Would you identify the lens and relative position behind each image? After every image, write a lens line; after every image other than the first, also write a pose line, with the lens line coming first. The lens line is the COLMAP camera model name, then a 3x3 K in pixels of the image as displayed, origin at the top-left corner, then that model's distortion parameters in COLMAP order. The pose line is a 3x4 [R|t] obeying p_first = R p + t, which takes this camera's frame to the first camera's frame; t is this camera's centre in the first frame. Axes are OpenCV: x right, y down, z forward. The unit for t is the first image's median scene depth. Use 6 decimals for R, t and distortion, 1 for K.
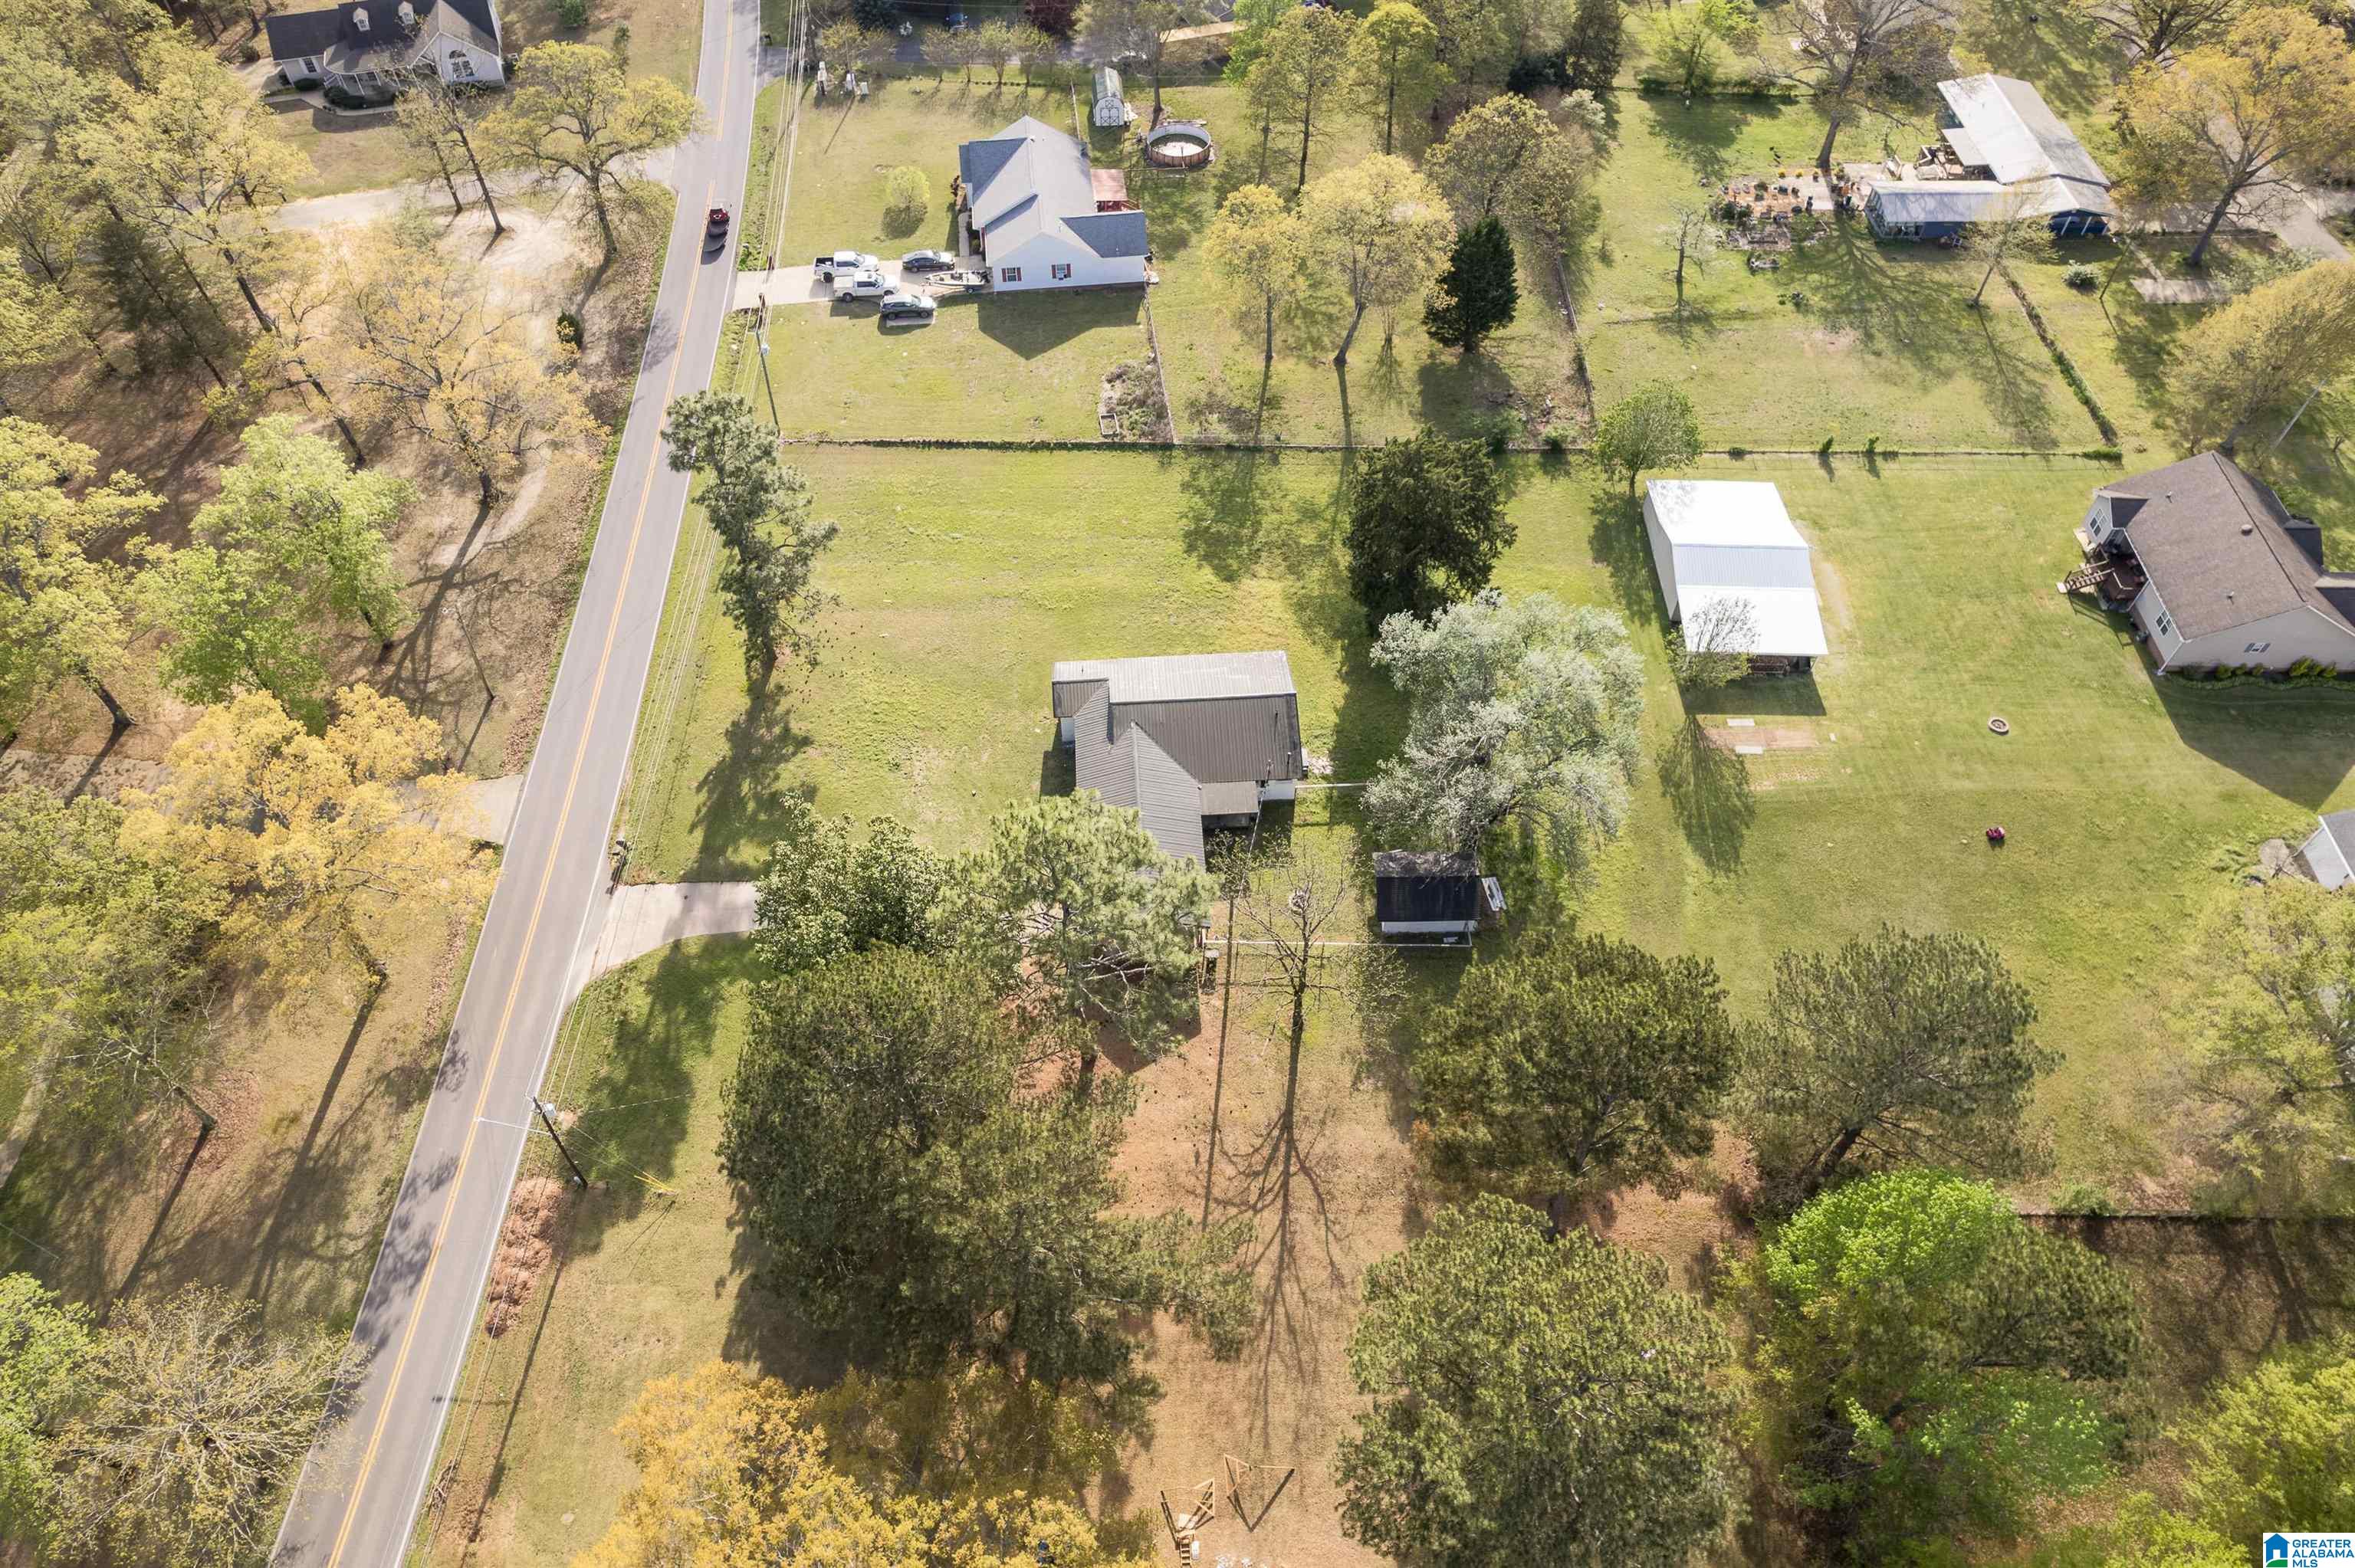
lens RADIAL K [[1476.9, 0, 1177.5], [0, 1476.9, 784.0], [0, 0, 1]] dist [-0.078959, 0.065482]
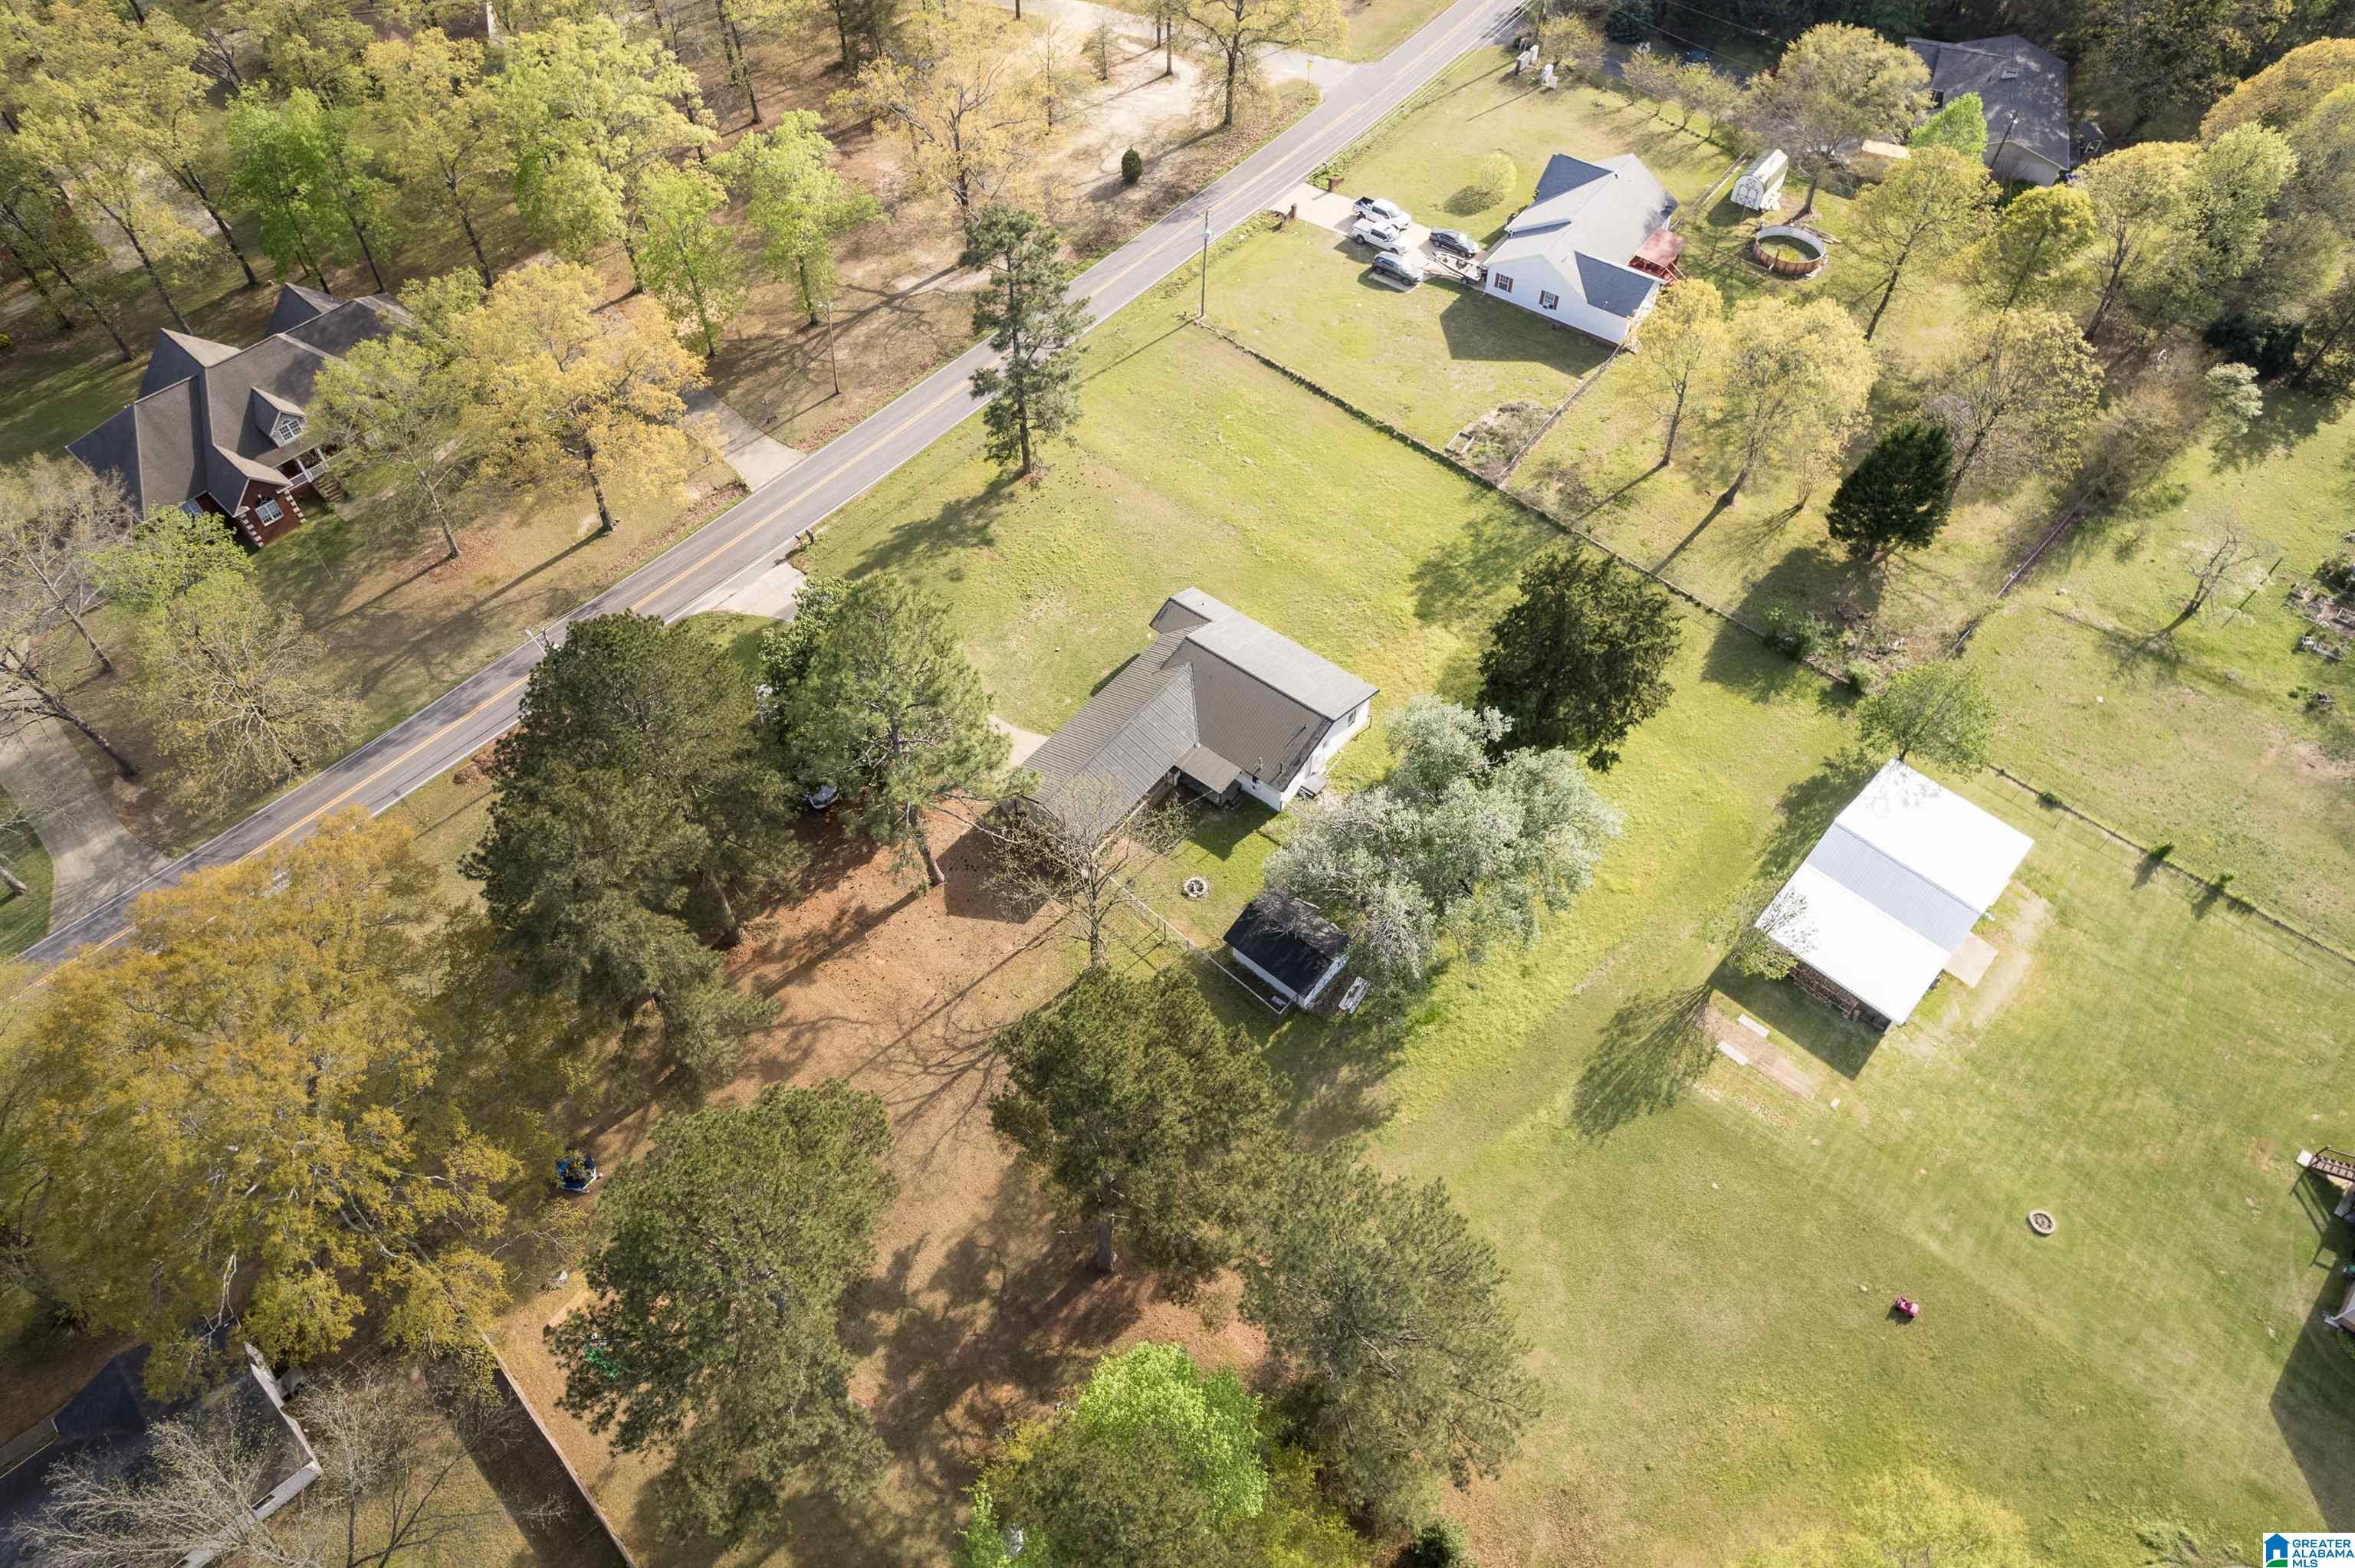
lens RADIAL K [[1476.9, 0, 1177.5], [0, 1476.9, 784.0], [0, 0, 1]] dist [-0.078959, 0.065482]
pose [[0.745691, 0.529078, -0.404996, 0.336706], [-0.530006, 0.839365, 0.120667, -0.071089], [0.403781, 0.124670, 0.906321, 0.058087]]
